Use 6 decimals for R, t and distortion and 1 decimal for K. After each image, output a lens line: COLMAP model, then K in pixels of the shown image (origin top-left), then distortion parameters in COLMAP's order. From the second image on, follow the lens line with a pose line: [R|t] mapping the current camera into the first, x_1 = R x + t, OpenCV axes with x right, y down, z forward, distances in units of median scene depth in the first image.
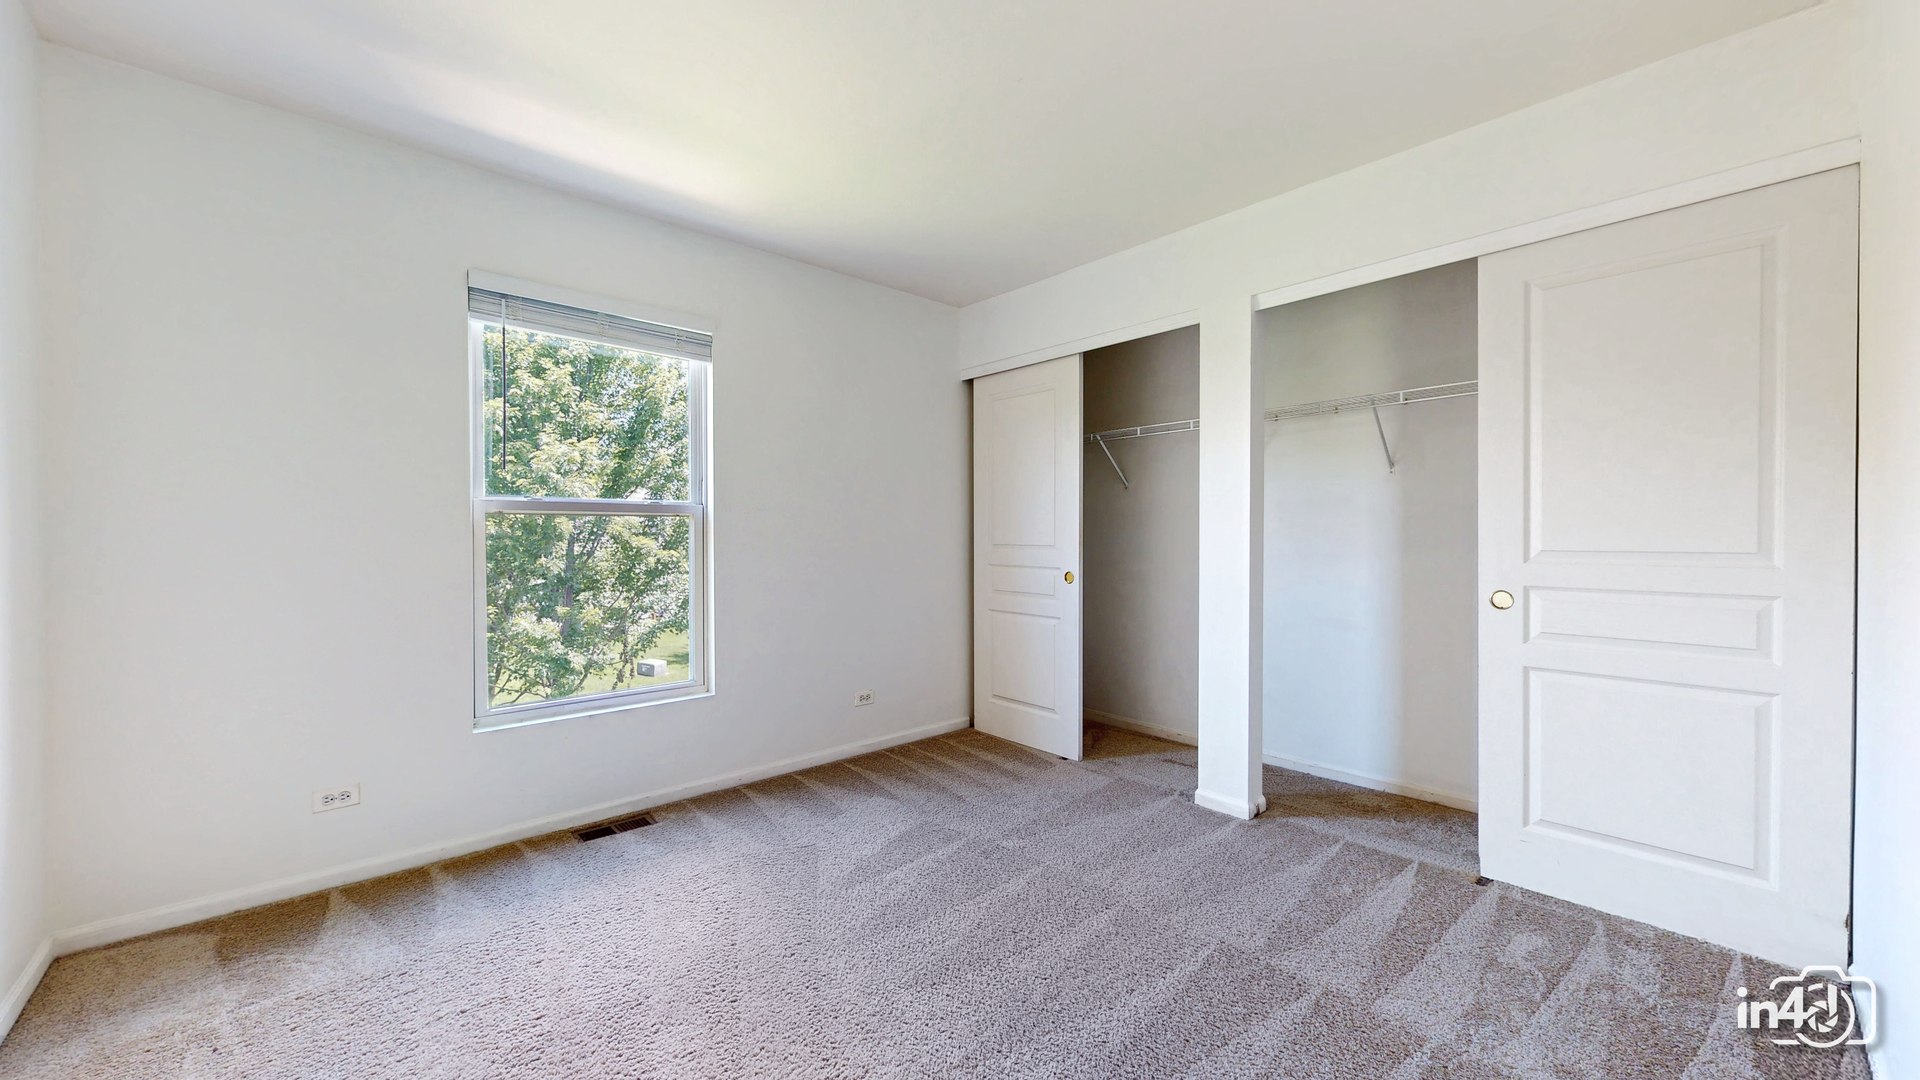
lens RADIAL K [[704.9, 0, 952.0], [0, 704.9, 530.7], [0, 0, 1]] dist [0.005695, -0.001061]
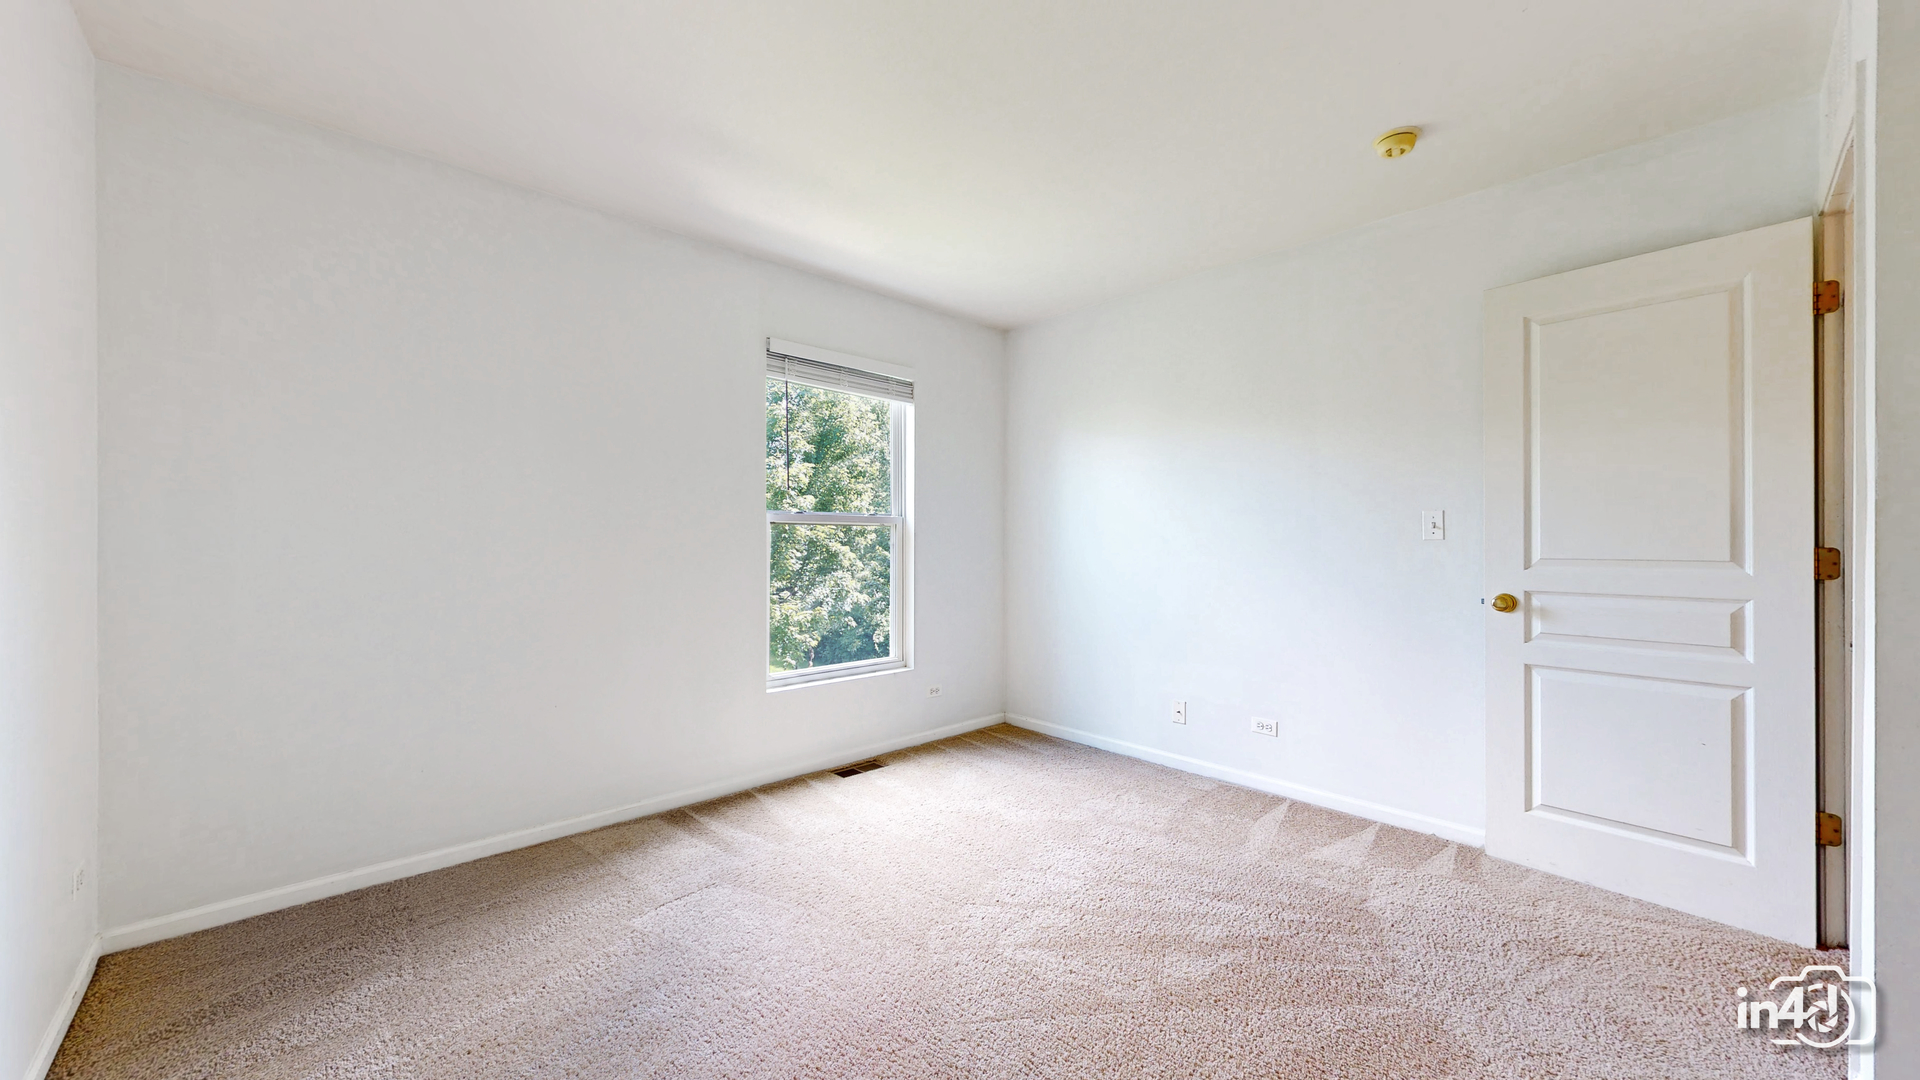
lens RADIAL K [[704.9, 0, 957.3], [0, 704.9, 523.9], [0, 0, 1]] dist [0.005695, -0.001061]
pose [[0.999789, 0.006811, 0.019358, -0.241985], [-0.006411, 0.999766, -0.020663, 0.001611], [-0.019494, 0.020534, 0.999599, -0.214141]]
